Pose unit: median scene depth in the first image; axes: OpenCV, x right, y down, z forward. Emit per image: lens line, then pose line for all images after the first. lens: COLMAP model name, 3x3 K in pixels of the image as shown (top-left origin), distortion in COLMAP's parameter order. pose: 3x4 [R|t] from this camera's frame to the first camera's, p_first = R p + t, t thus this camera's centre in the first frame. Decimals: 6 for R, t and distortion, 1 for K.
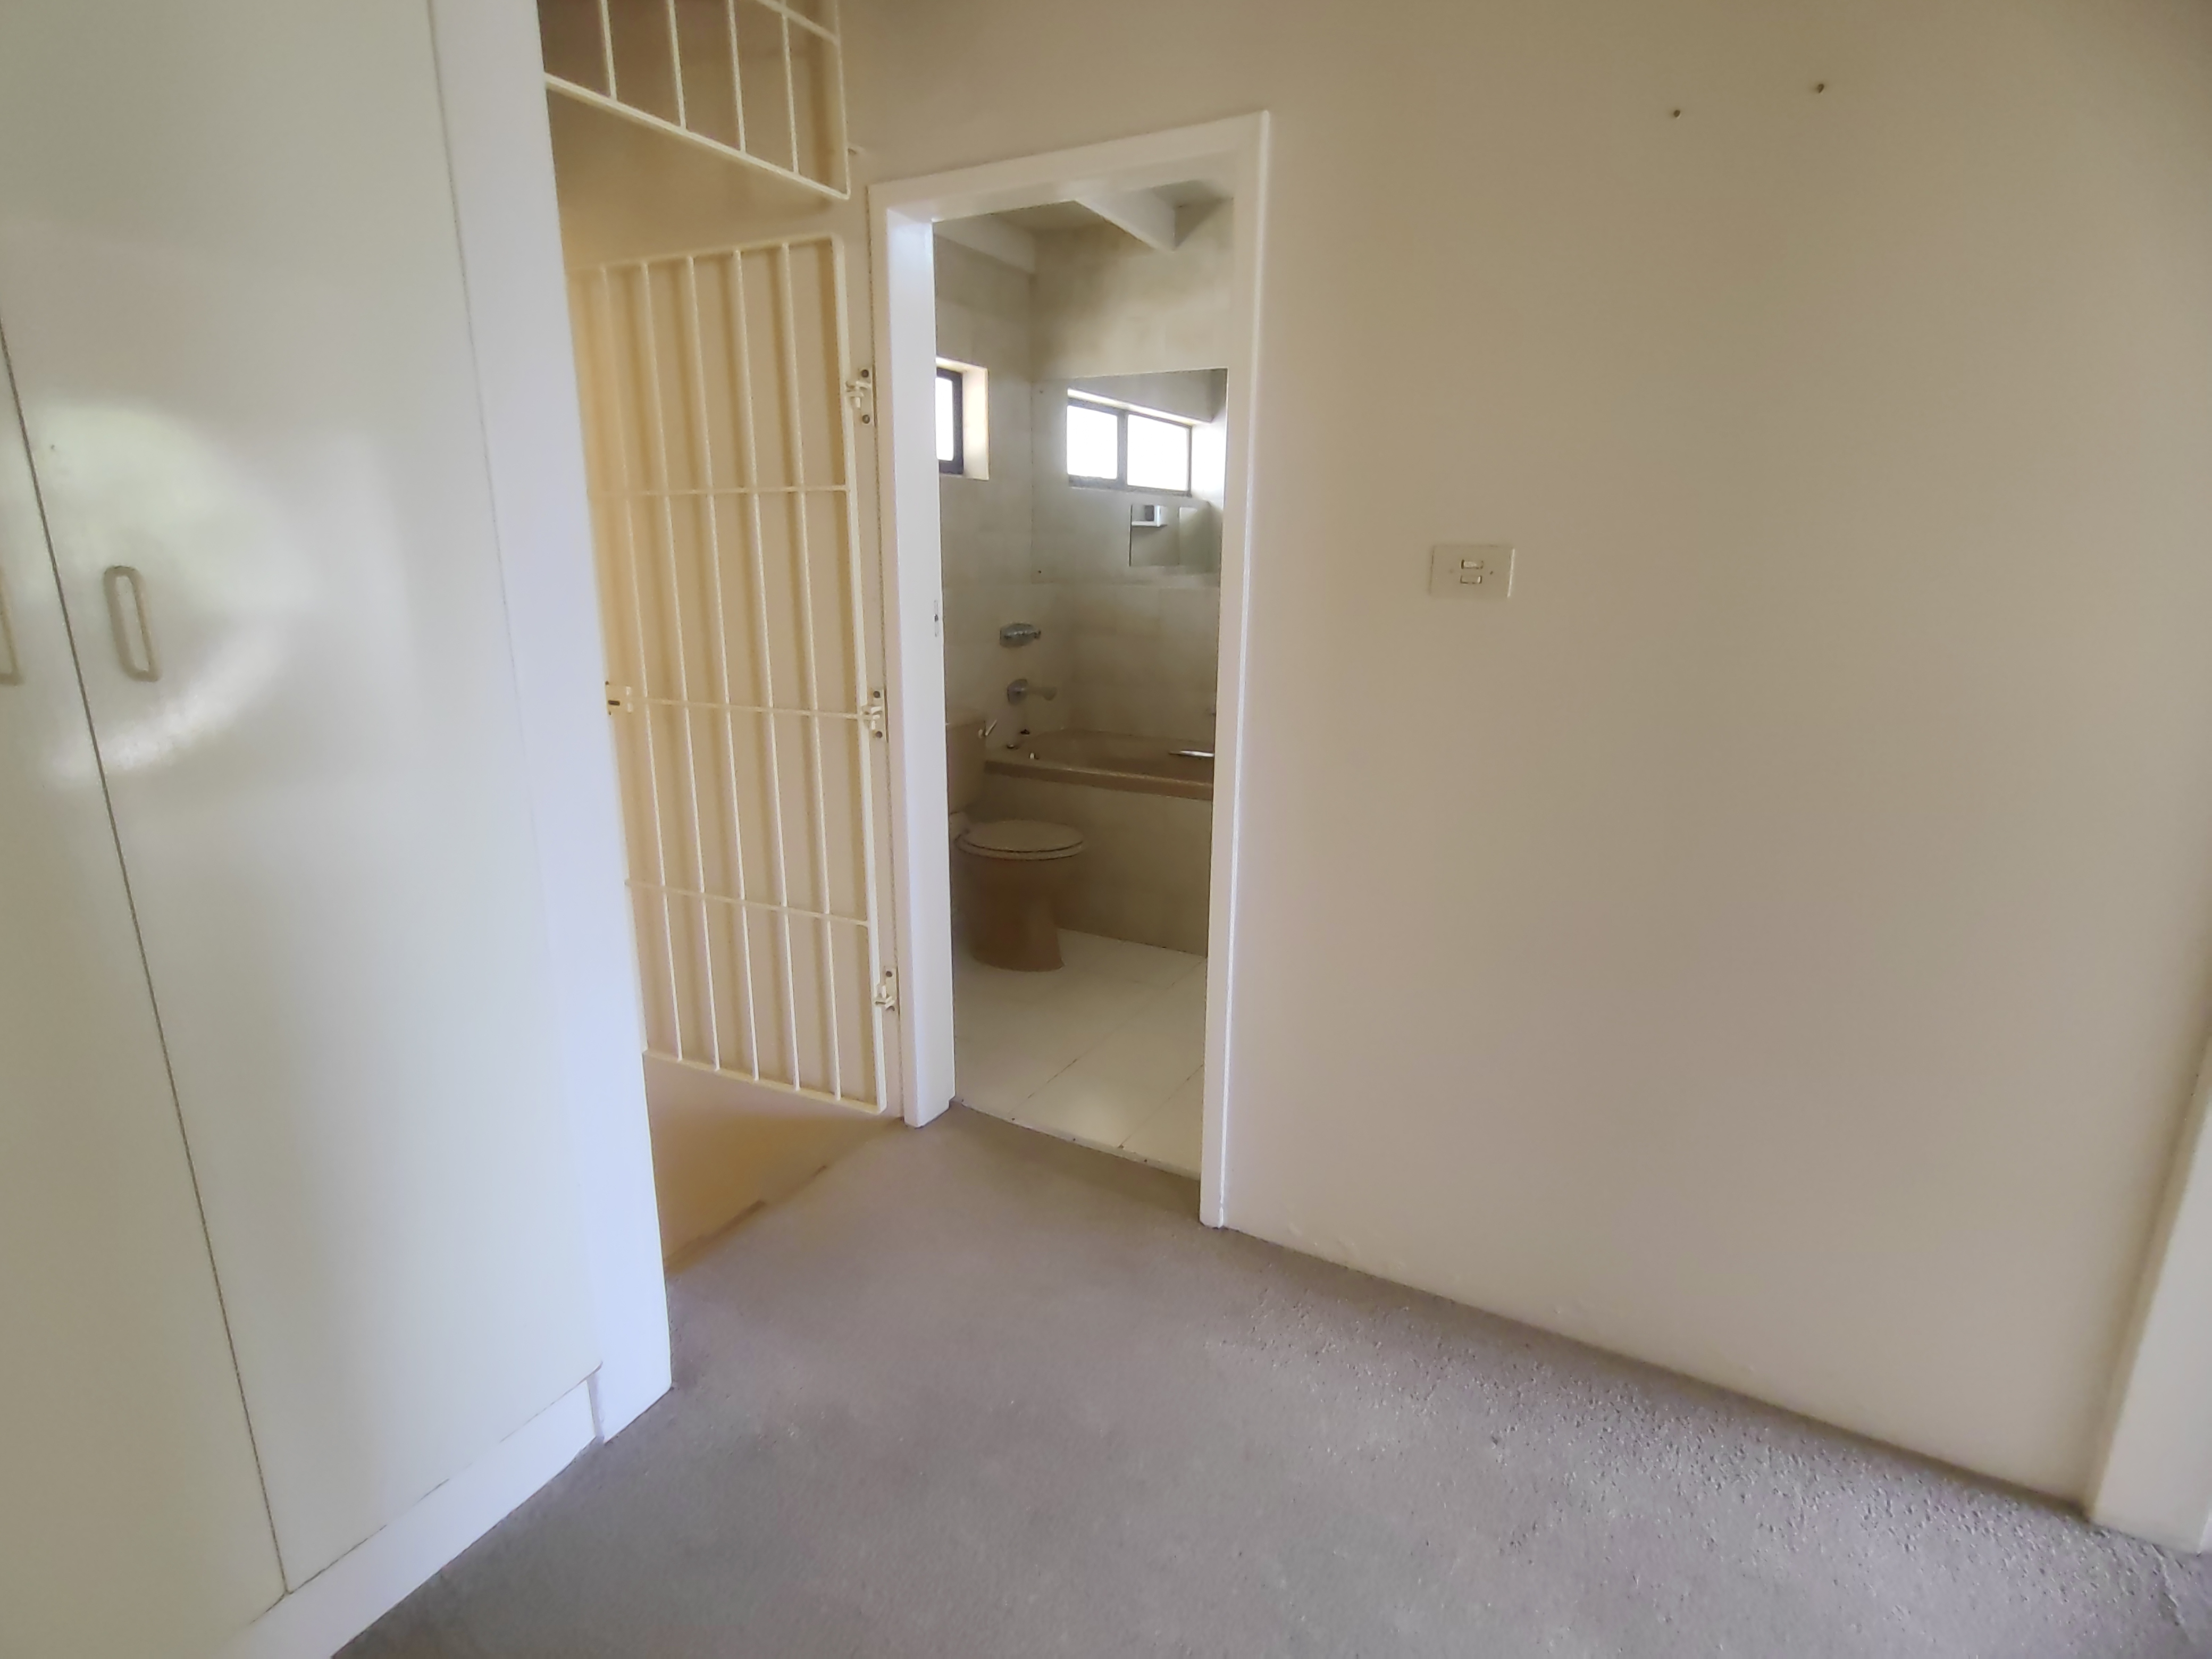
lens RADIAL K [[1099.4, 0, 1111.4], [0, 1099.4, 829.4], [0, 0, 1]] dist [0.000239, 0.006016]
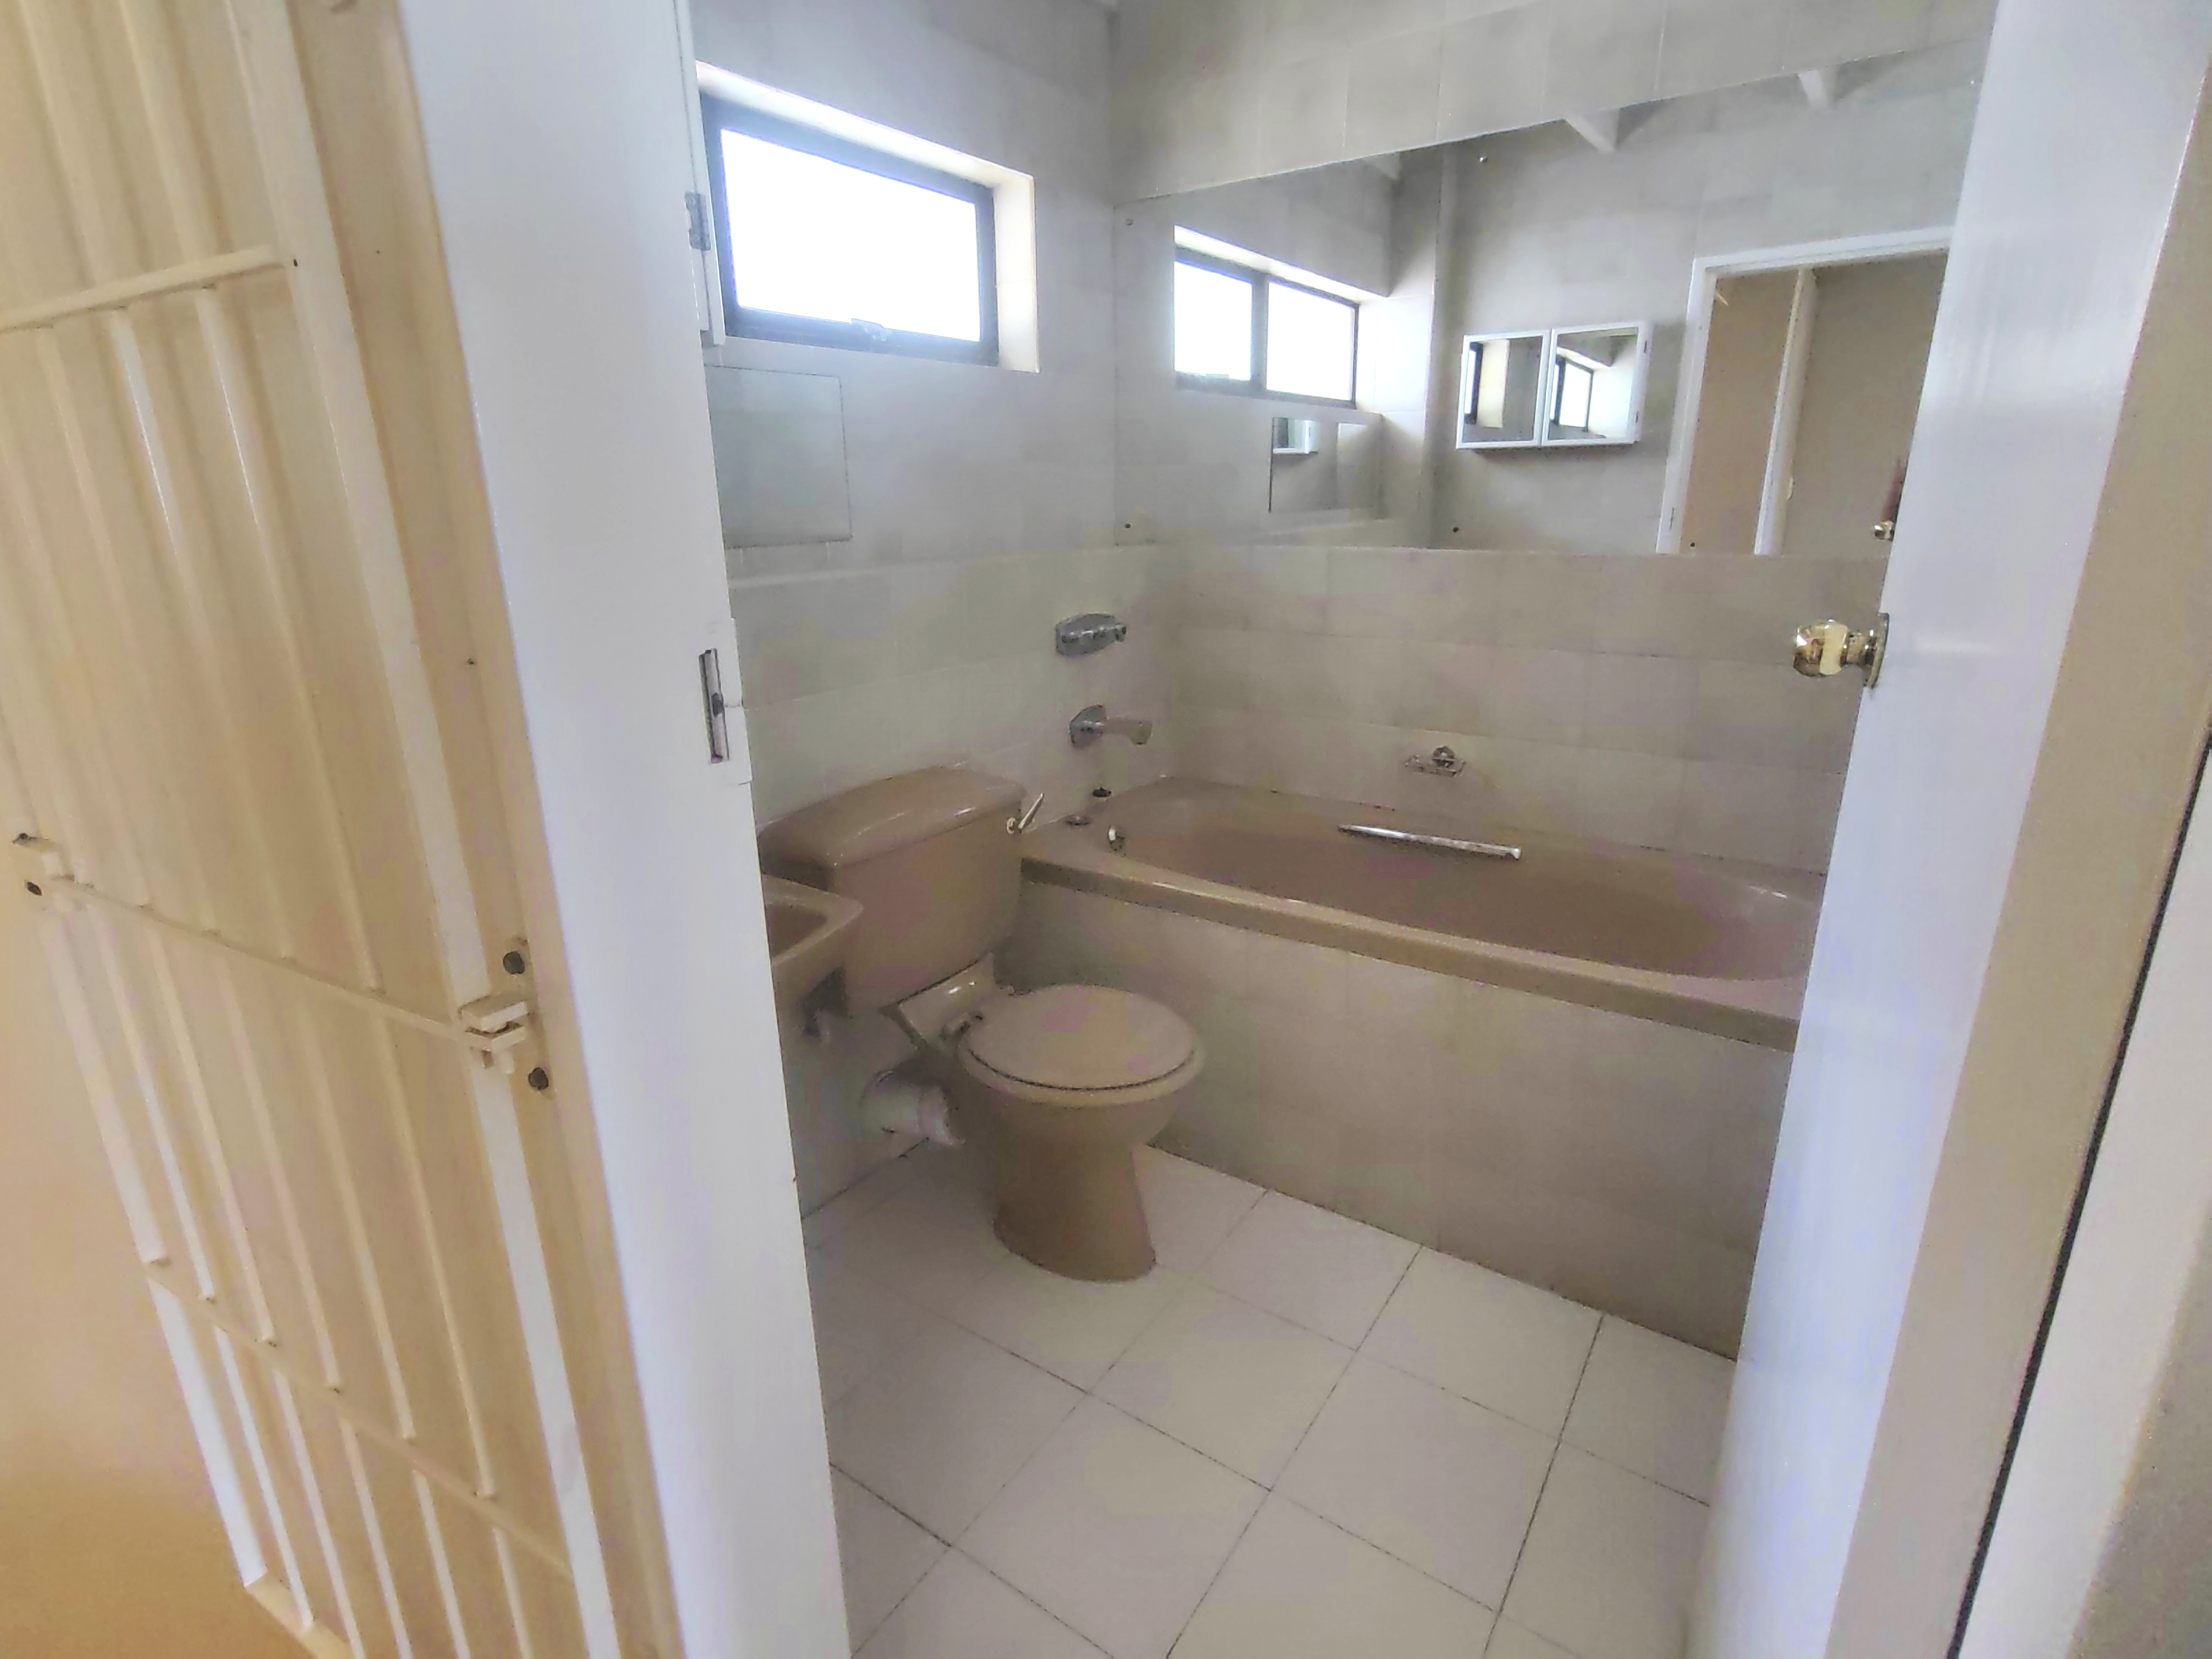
lens RADIAL K [[1099.4, 0, 1100.3], [0, 1099.4, 831.8], [0, 0, 1]] dist [0.000239, 0.006016]
pose [[0.993296, 0.007819, -0.115336, -0.007992], [-0.002329, 0.998861, 0.047658, -0.096802], [0.115578, -0.047070, 0.992183, 0.395197]]
